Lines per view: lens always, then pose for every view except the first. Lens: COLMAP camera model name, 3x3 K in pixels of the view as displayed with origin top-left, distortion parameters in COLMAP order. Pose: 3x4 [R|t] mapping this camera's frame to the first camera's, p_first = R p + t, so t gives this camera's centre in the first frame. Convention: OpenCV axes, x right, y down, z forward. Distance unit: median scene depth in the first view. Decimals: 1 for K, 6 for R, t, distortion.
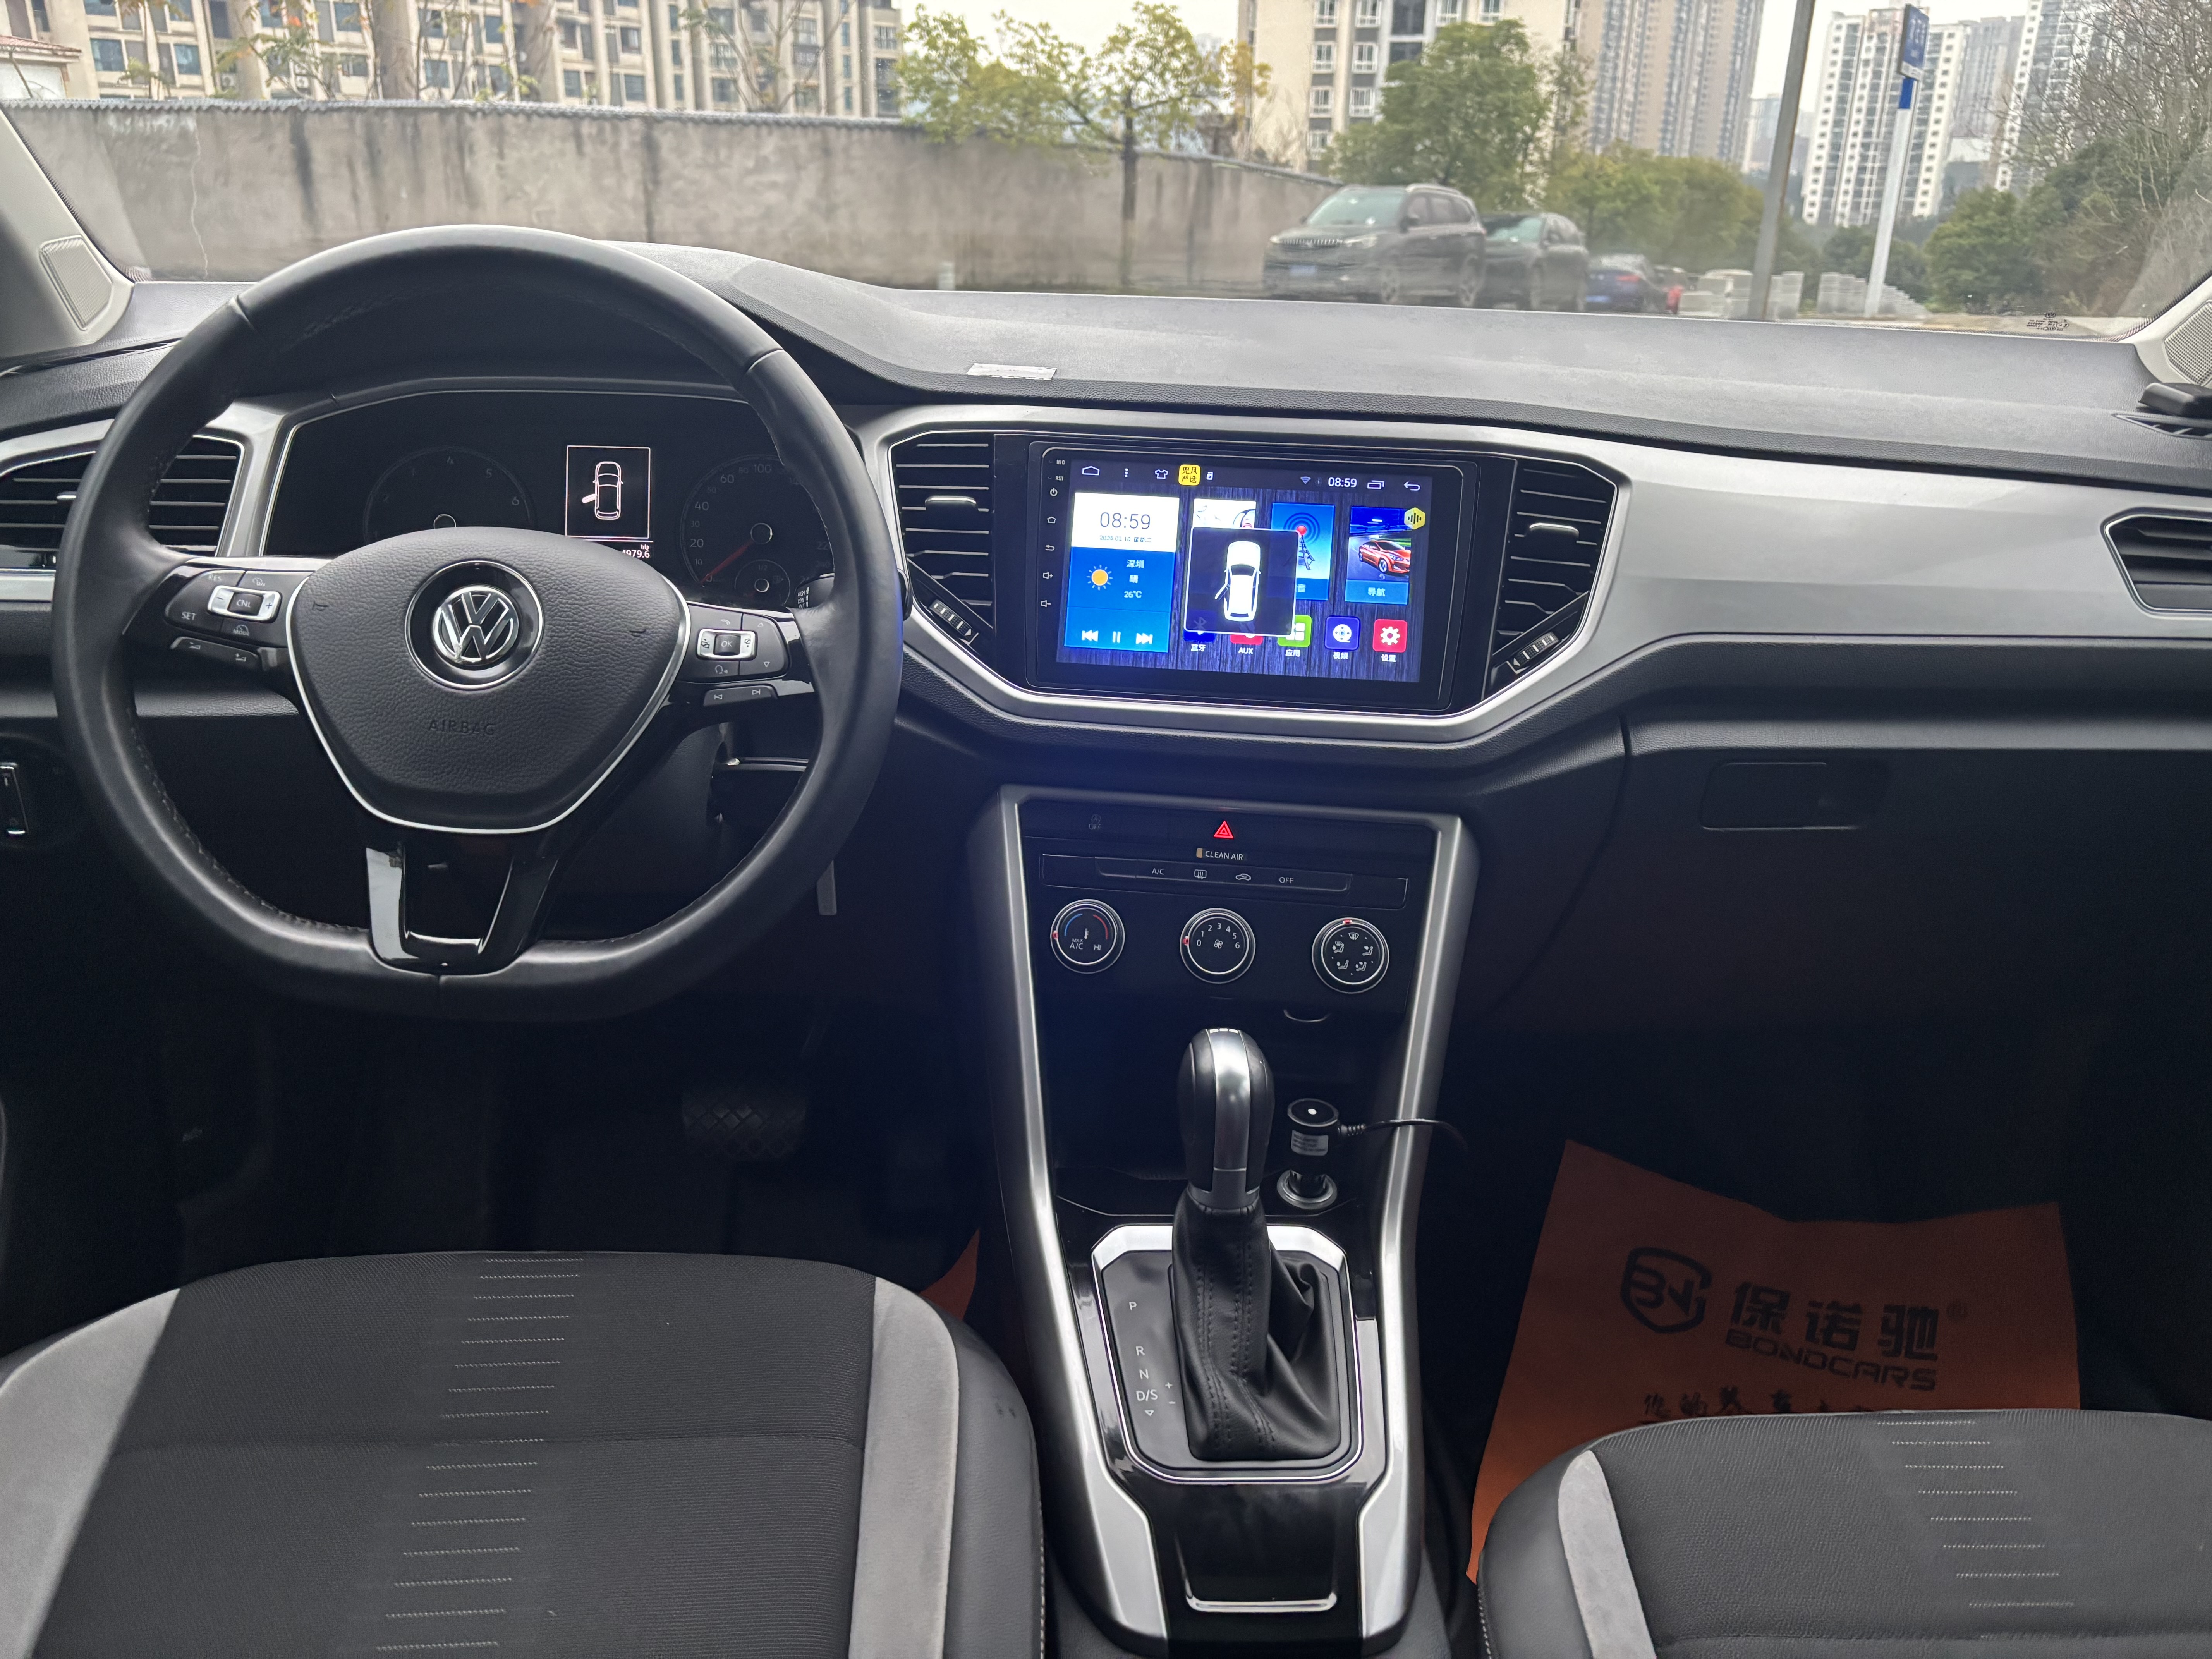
lens RADIAL K [[1590.9, 0, 1105.1], [0, 1590.9, 794.4], [0, 0, 1]] dist [0.060788, -0.071880]
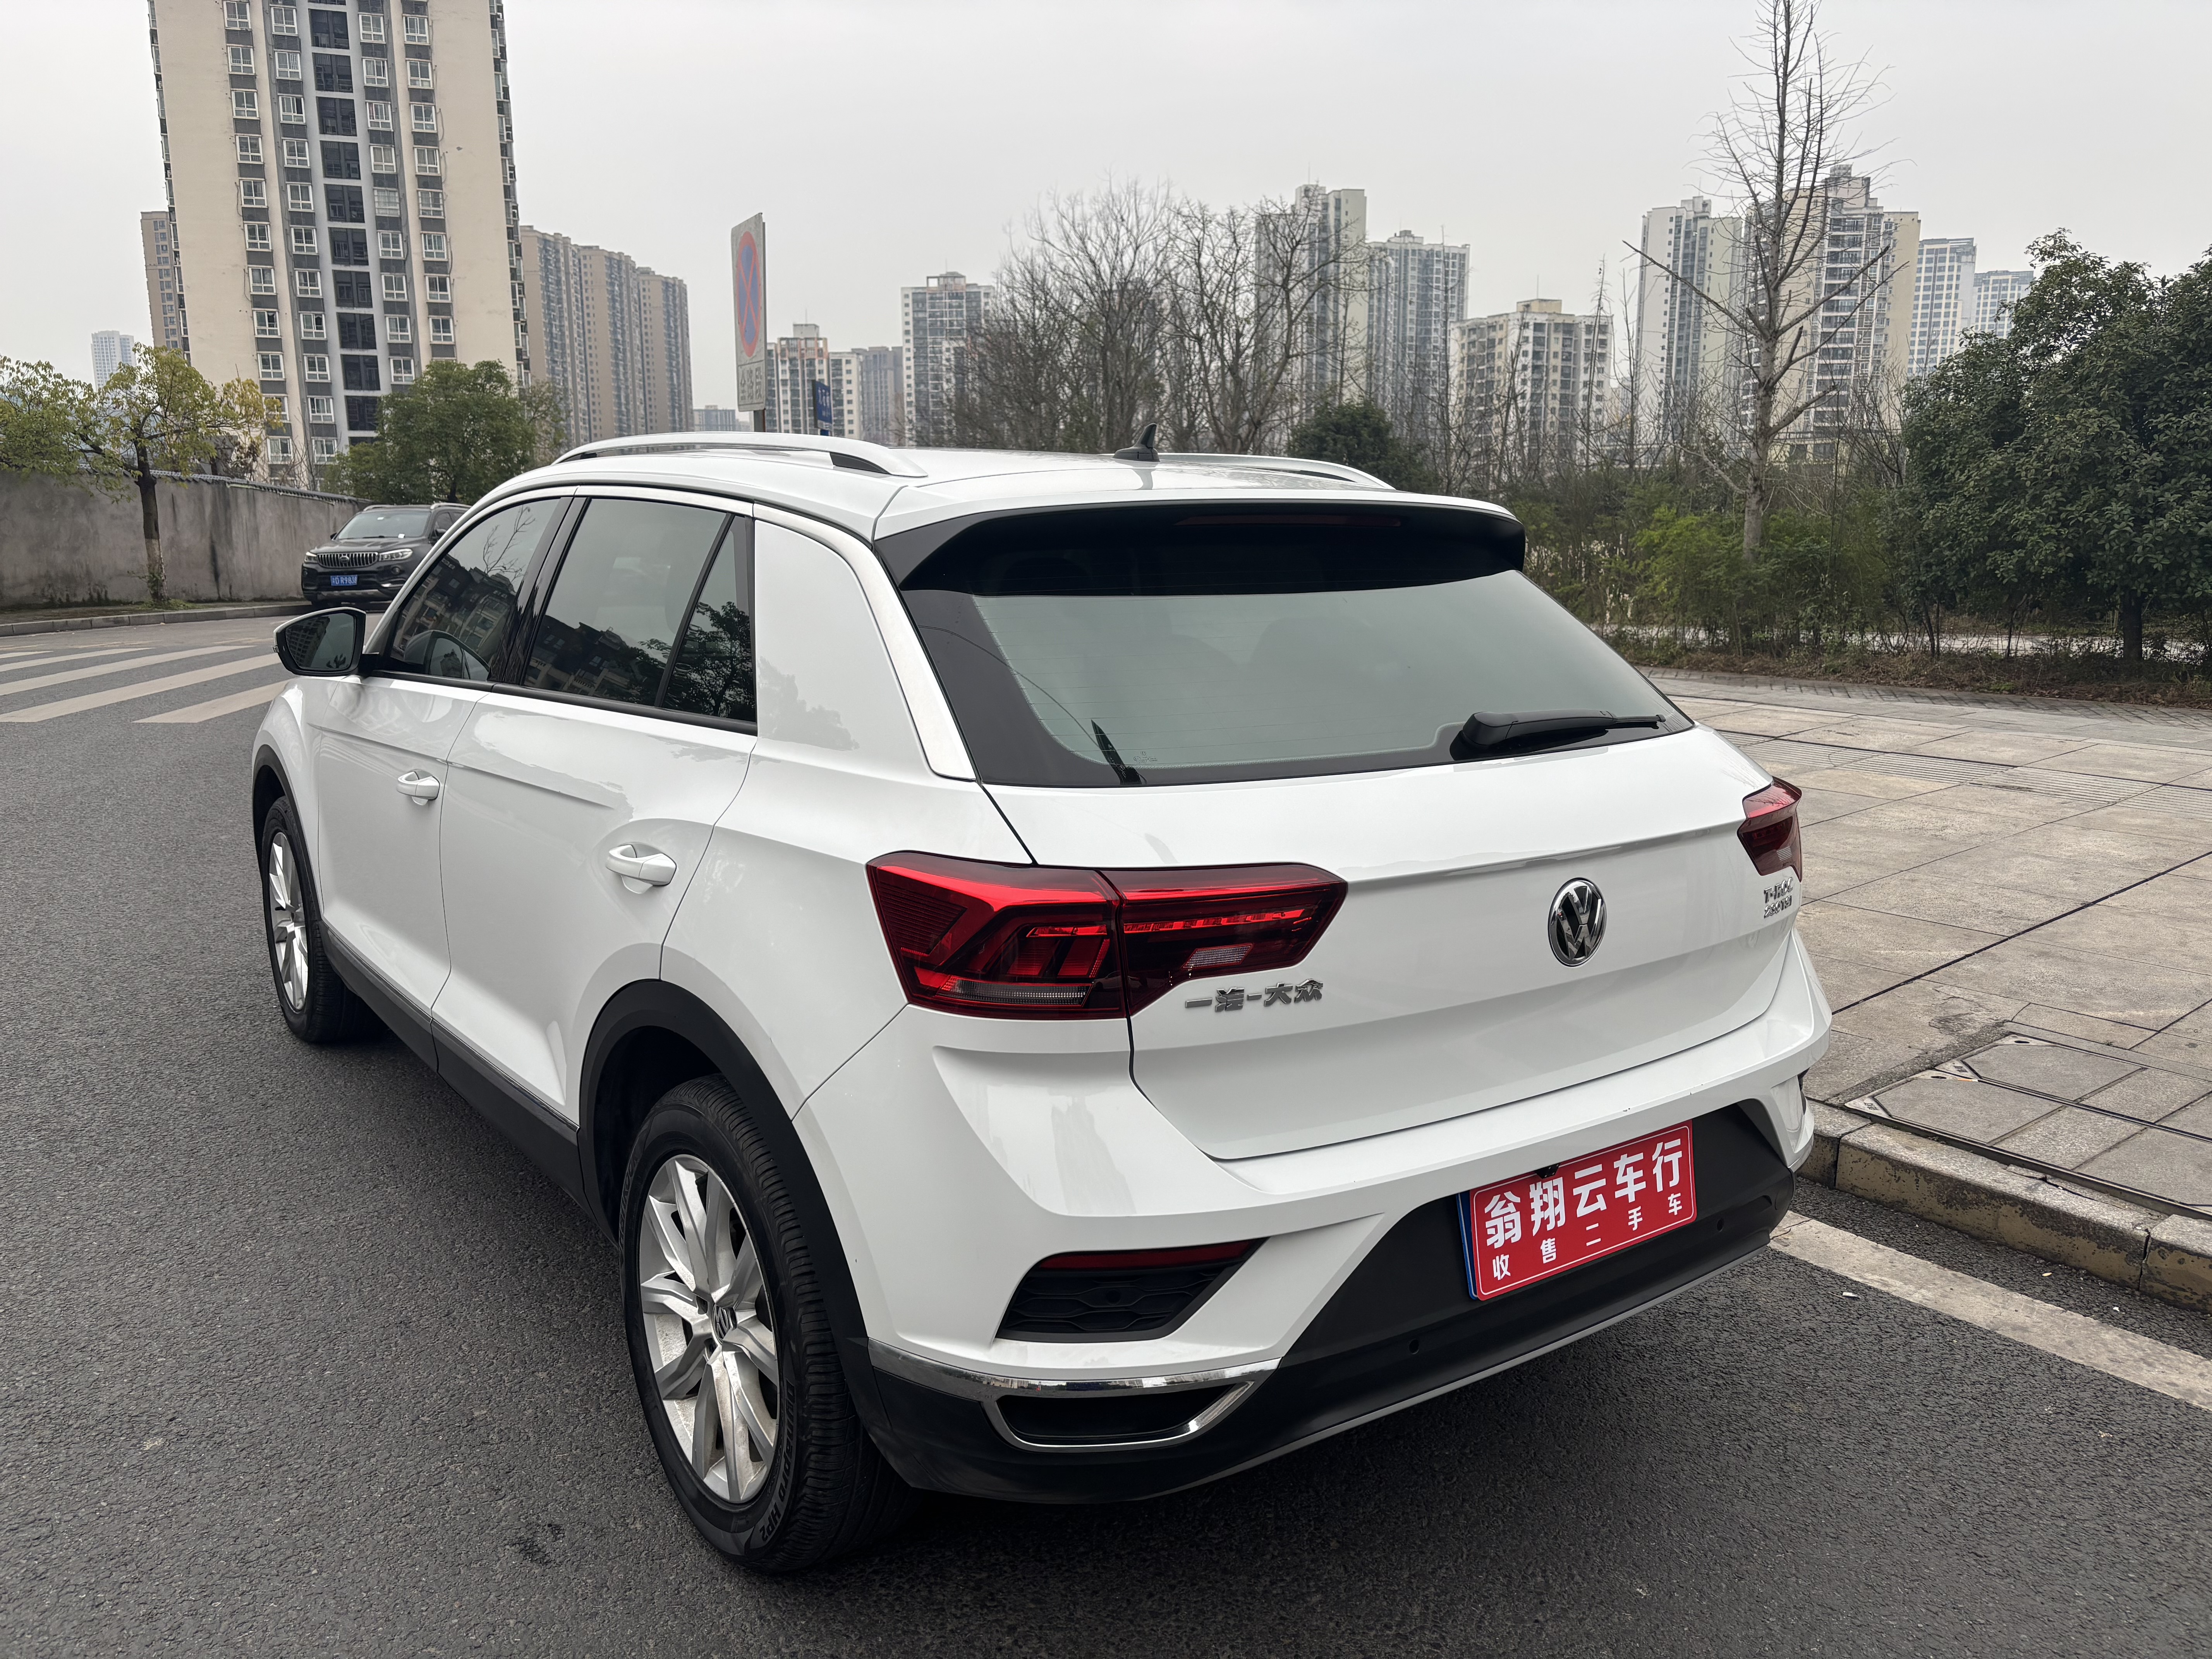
lens RADIAL K [[1699.6, 0, 1091.9], [0, 1699.6, 833.7], [0, 0, 1]] dist [0.010947, 0.004777]
pose [[0.835774, -0.120408, 0.535708, -0.076219], [0.201938, 0.974685, -0.095974, 0.043195], [-0.510590, 0.188392, 0.838931, -0.159135]]
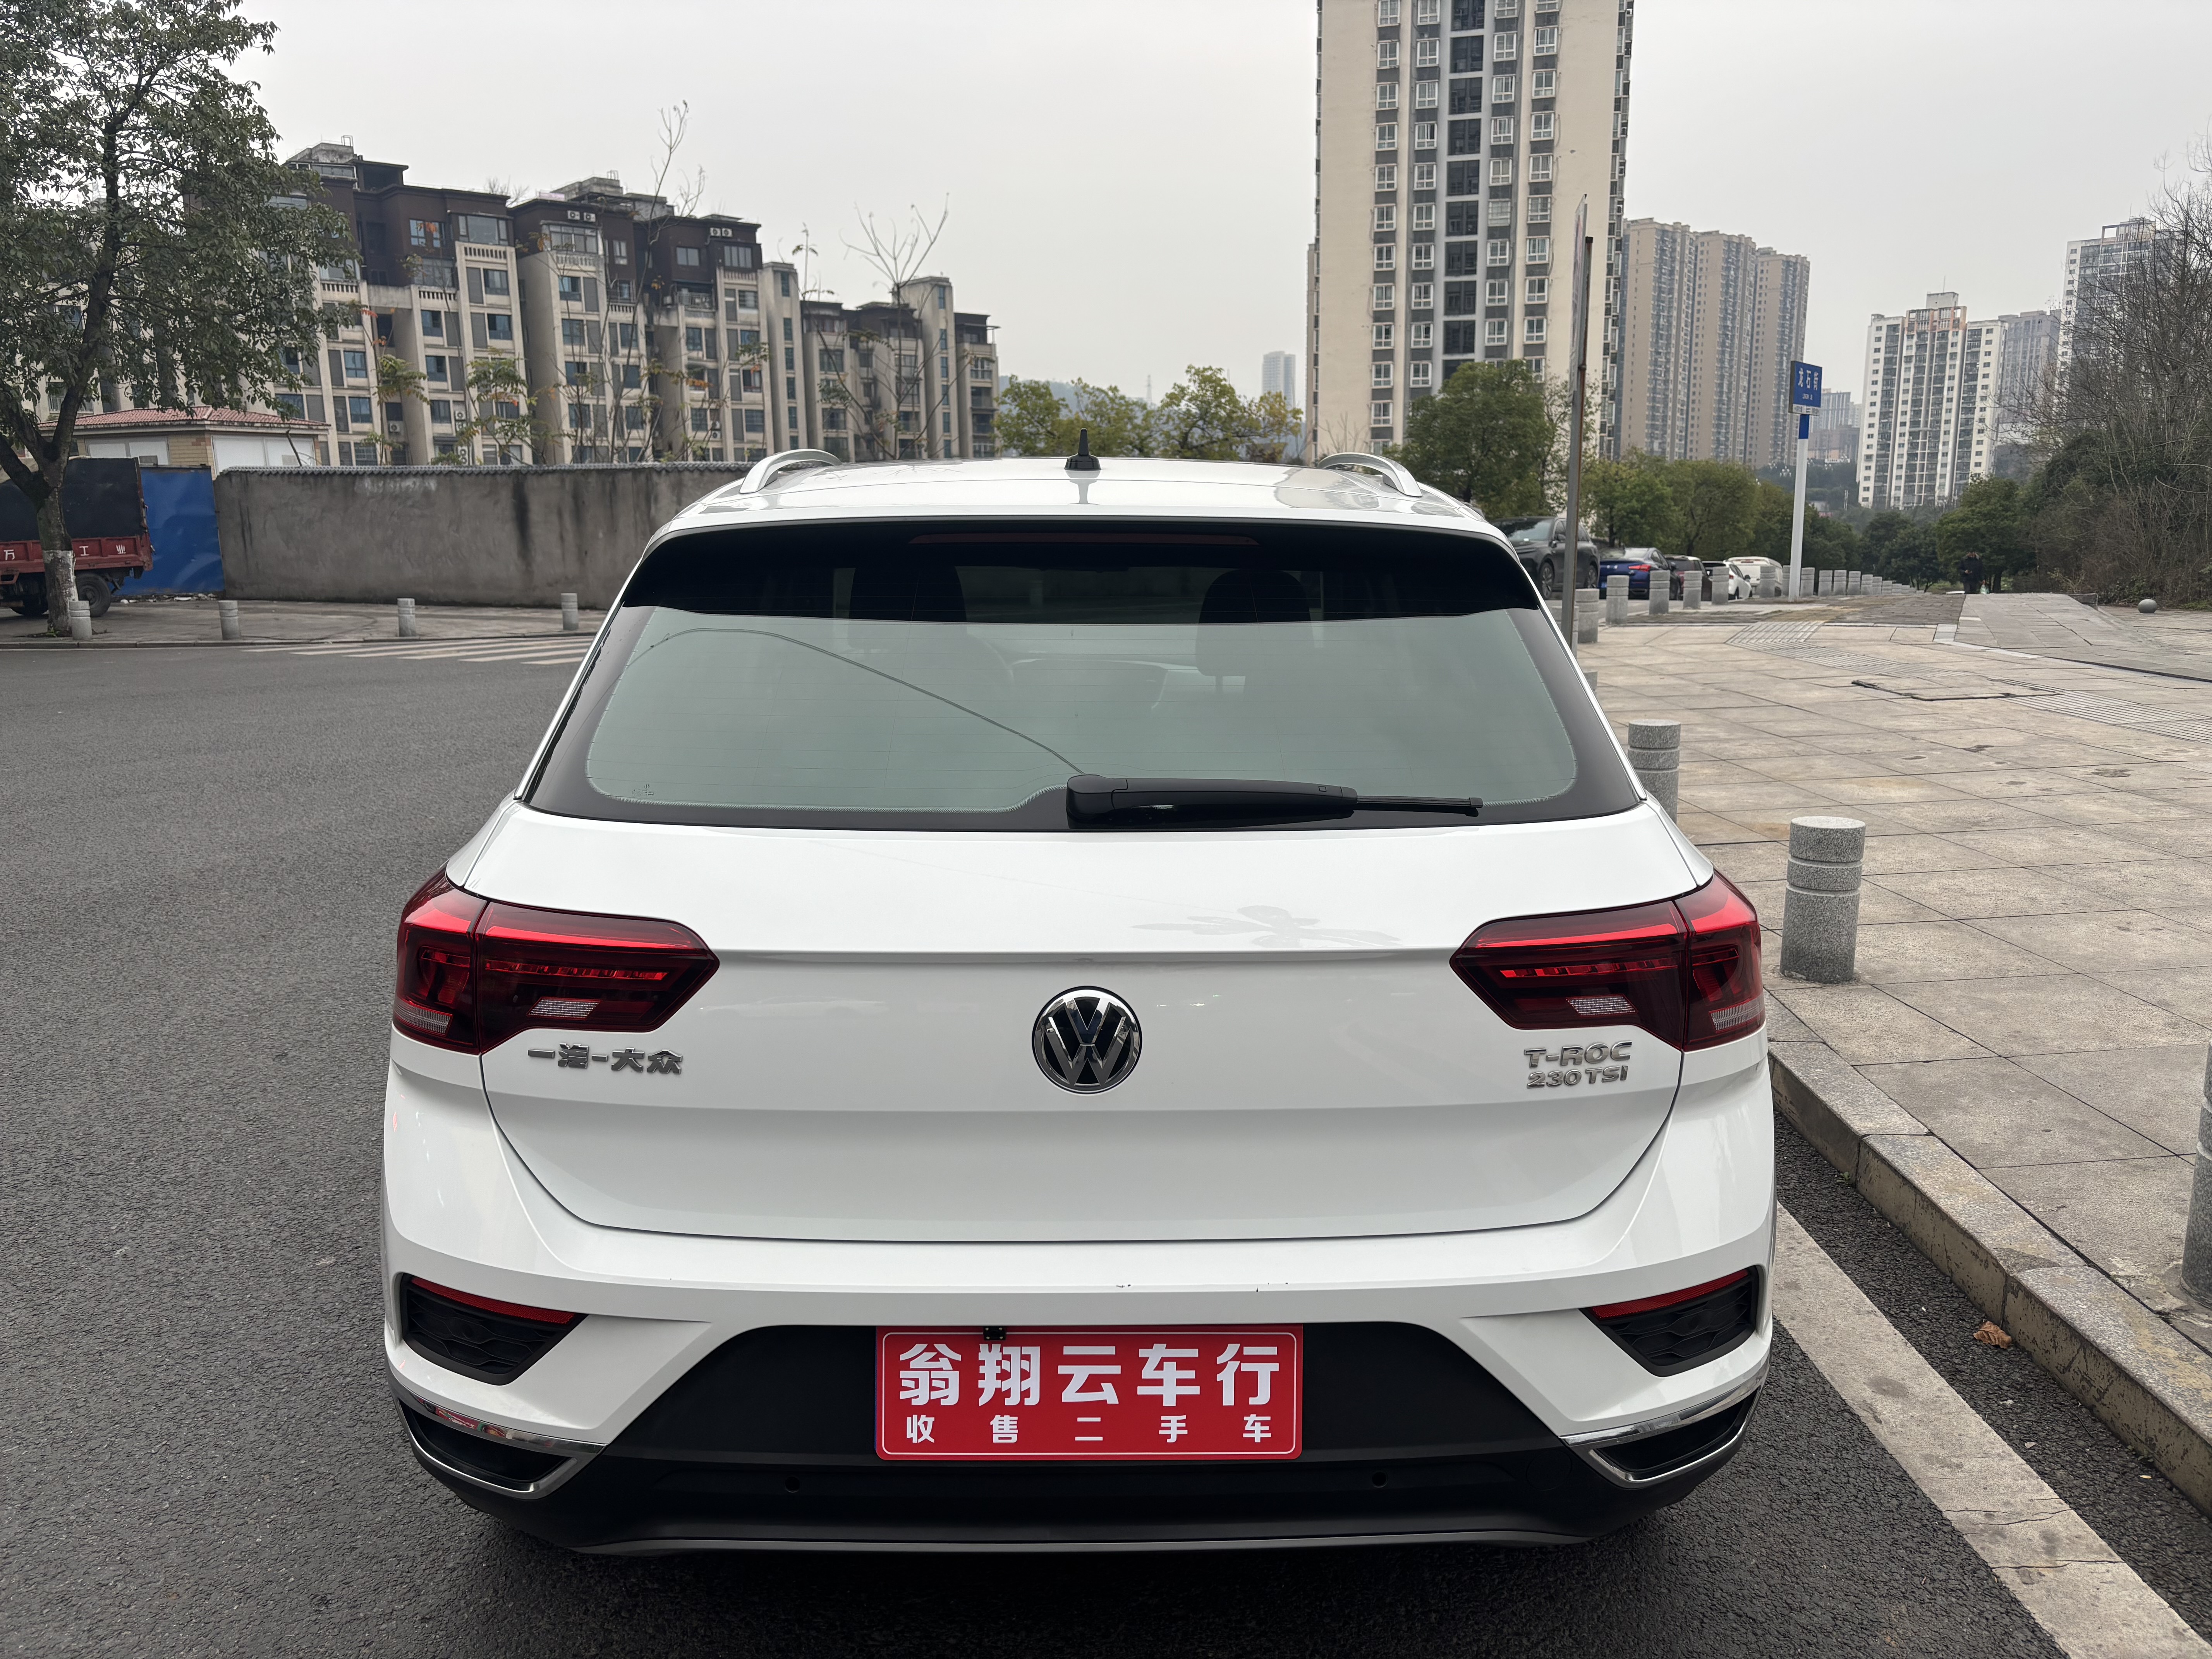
lens RADIAL K [[1676.6, 0, 1138.5], [0, 1676.6, 834.8], [0, 0, 1]] dist [0.062554, -0.077557]
pose [[0.999023, -0.020216, -0.039286, 0.019398], [0.013863, 0.987702, -0.155735, 0.047710], [0.041951, 0.155039, 0.987017, -0.171537]]
